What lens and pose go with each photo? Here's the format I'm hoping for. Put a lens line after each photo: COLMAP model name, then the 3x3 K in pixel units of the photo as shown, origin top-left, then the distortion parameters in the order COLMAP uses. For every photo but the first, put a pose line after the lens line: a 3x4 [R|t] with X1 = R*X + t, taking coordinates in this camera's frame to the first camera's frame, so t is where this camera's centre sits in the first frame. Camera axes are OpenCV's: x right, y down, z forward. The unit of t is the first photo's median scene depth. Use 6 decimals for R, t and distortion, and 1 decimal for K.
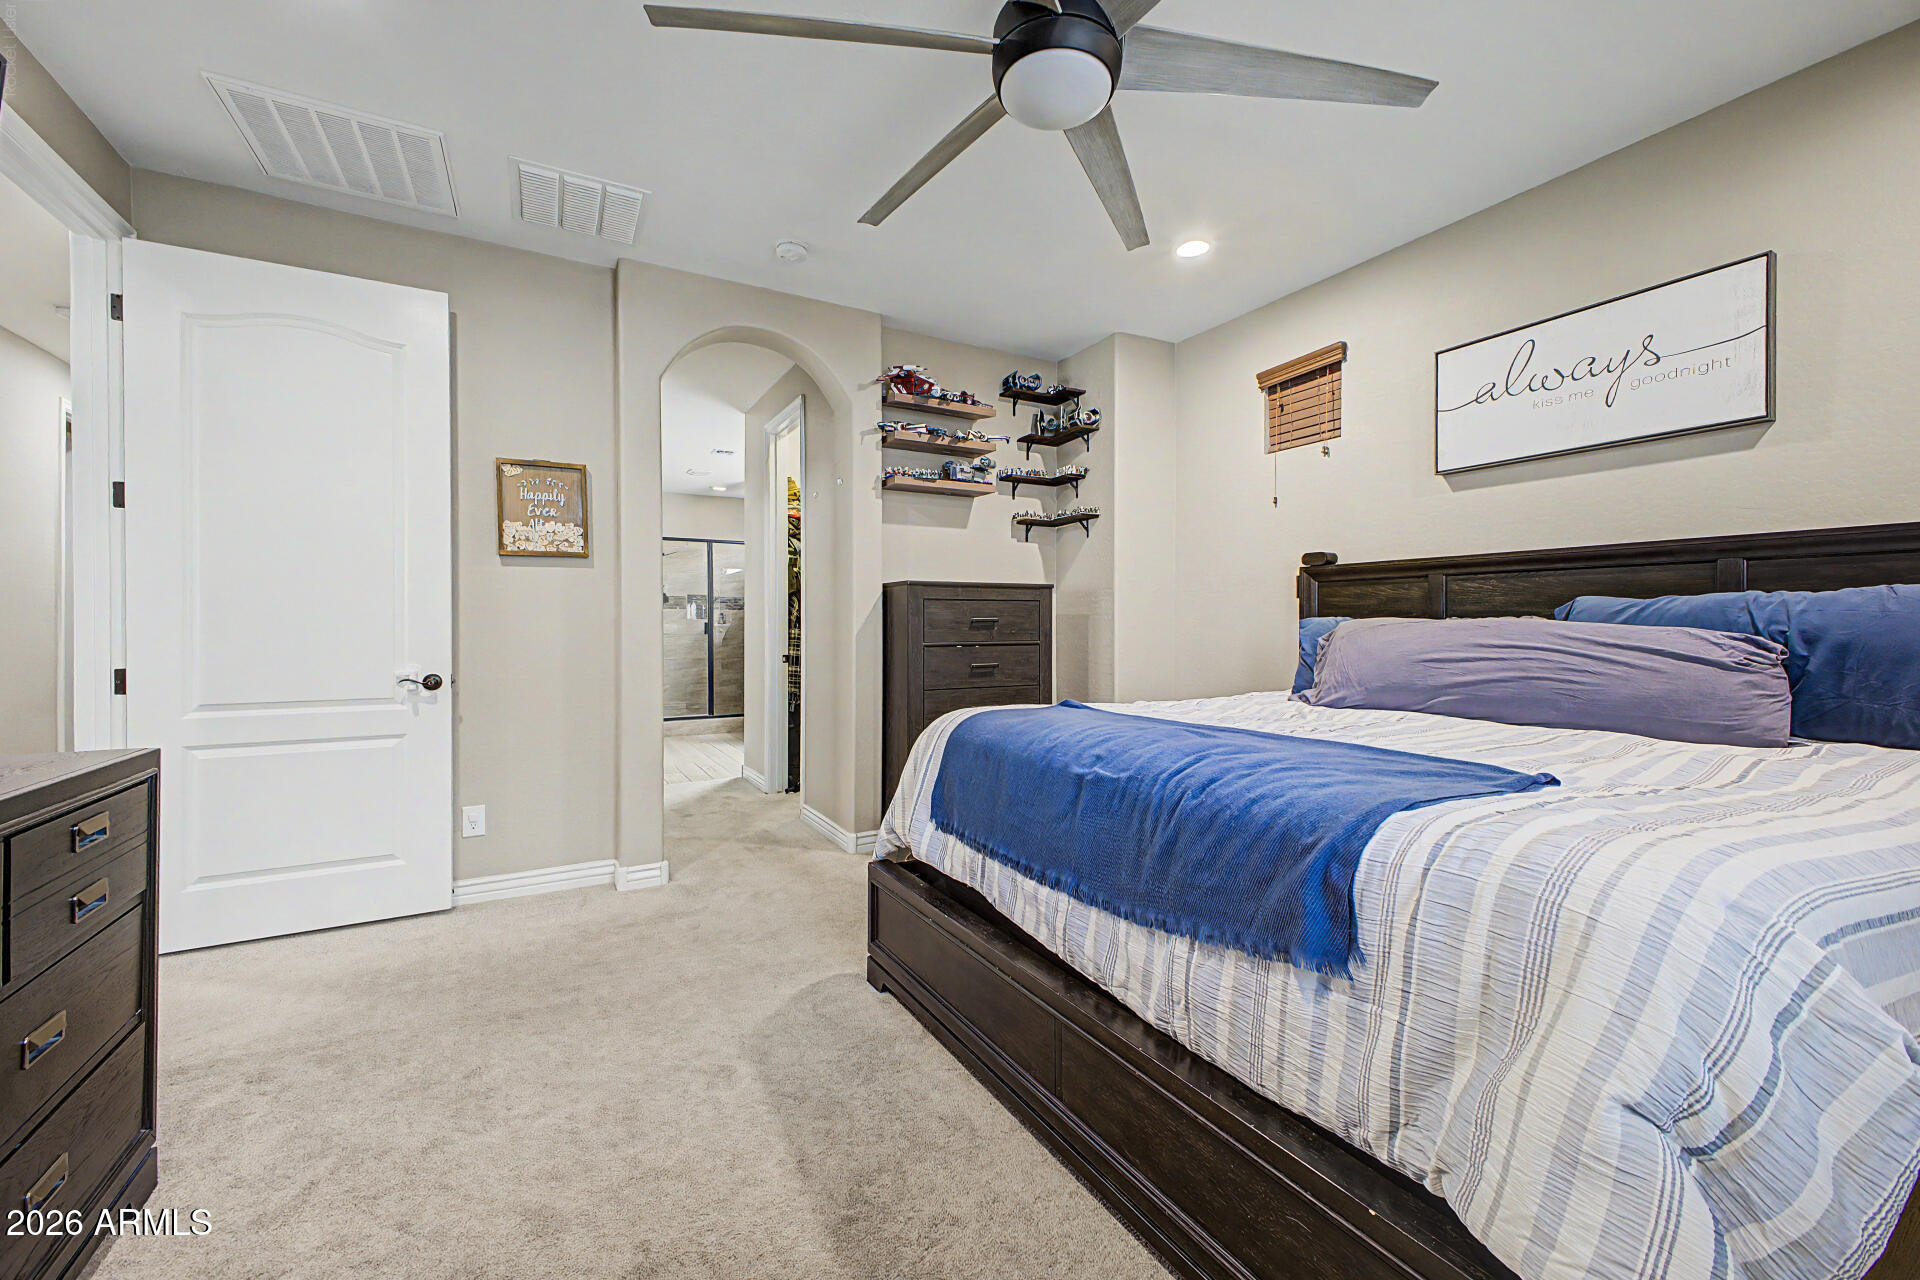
lens RADIAL K [[760.8, 0, 959.0], [0, 760.8, 632.0], [0, 0, 1]] dist [0.012718, -0.000228]
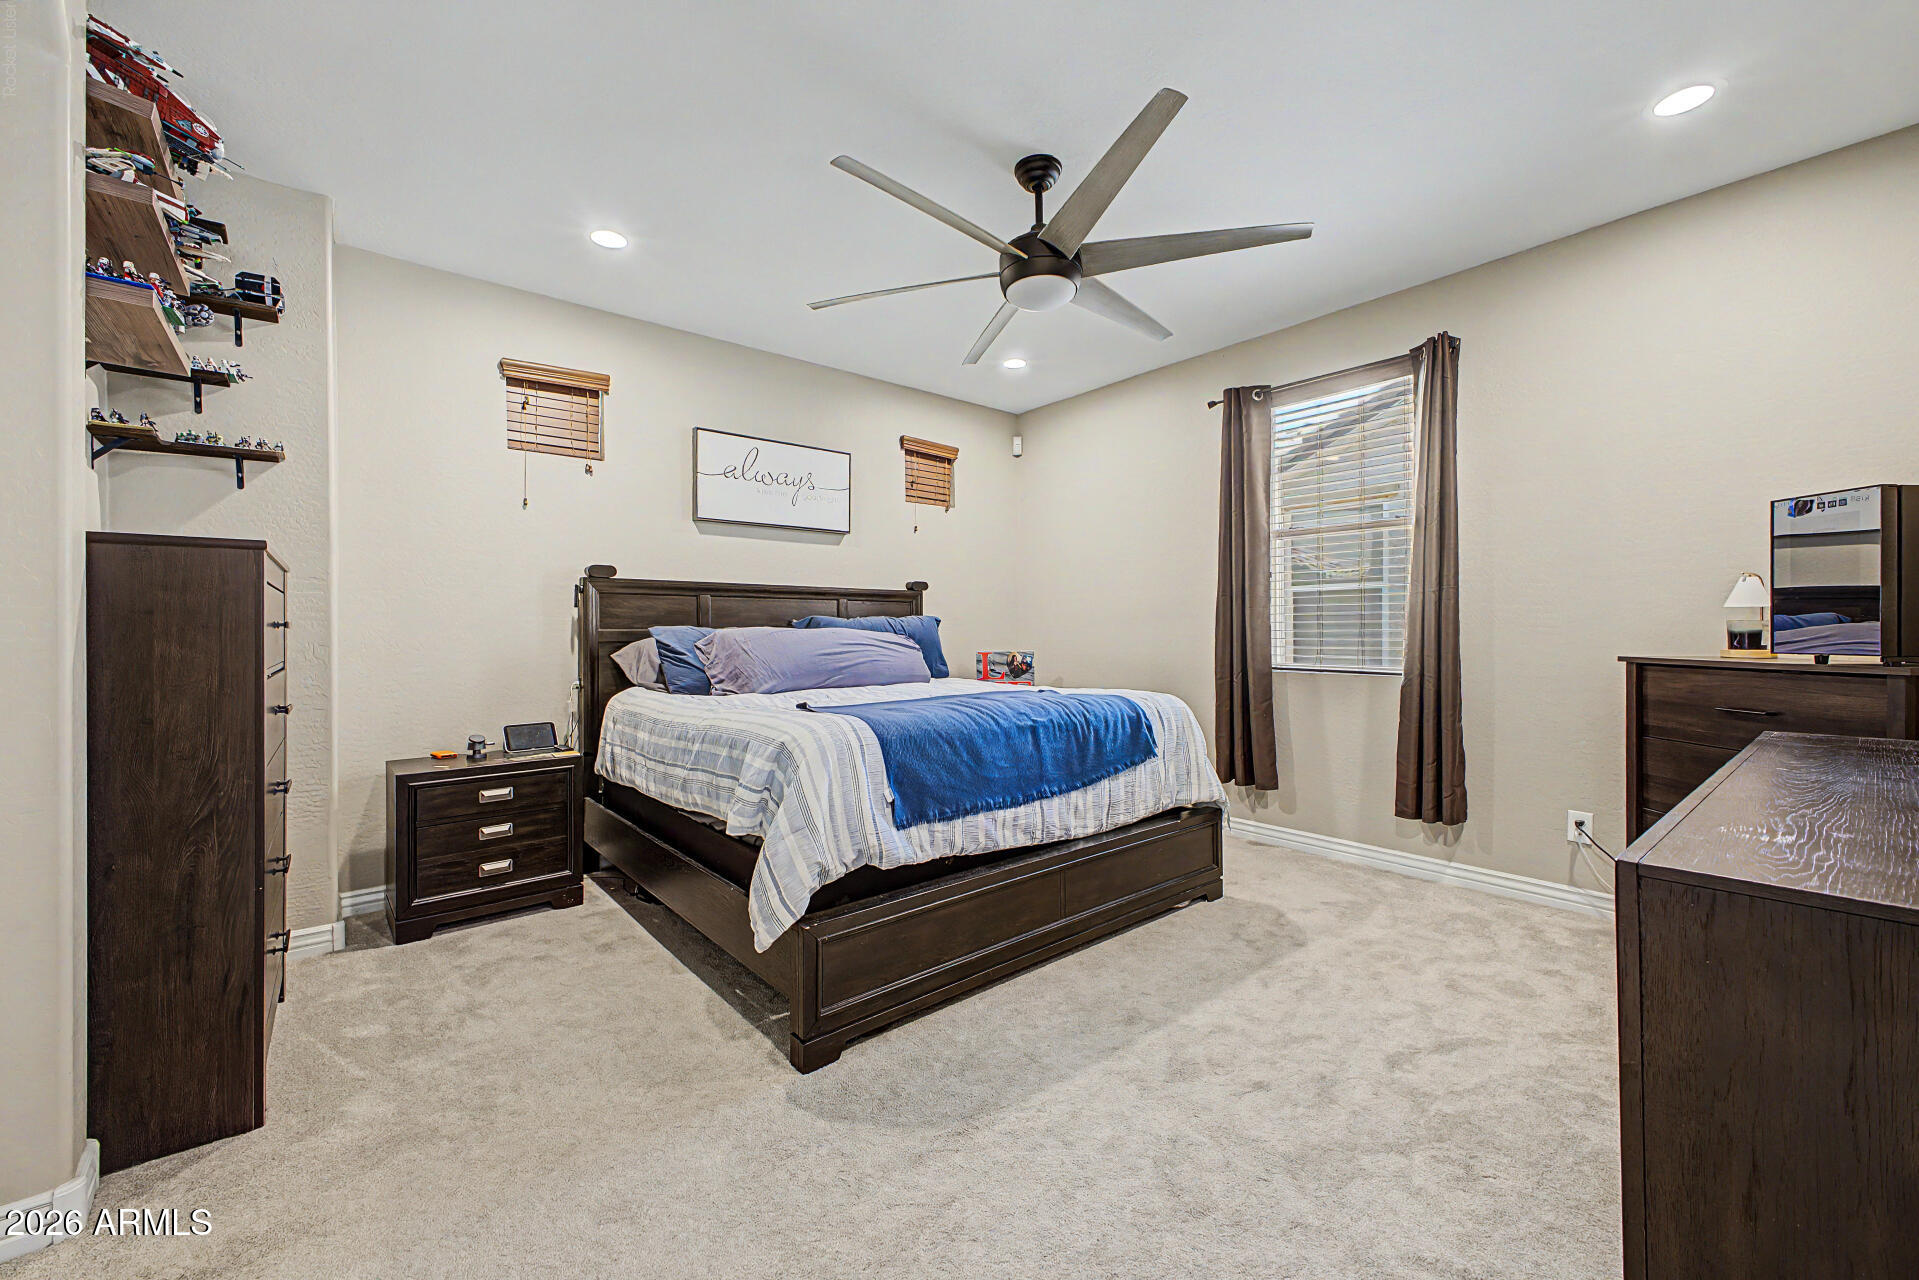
lens RADIAL K [[760.4, 0, 958.5], [0, 760.4, 632.0], [0, 0, 1]] dist [0.012718, -0.000228]
pose [[-0.180028, -0.002245, 0.983659, -0.734180], [0.013114, 0.999903, 0.004682, -0.008901], [-0.983574, 0.013742, -0.179981, 0.762654]]
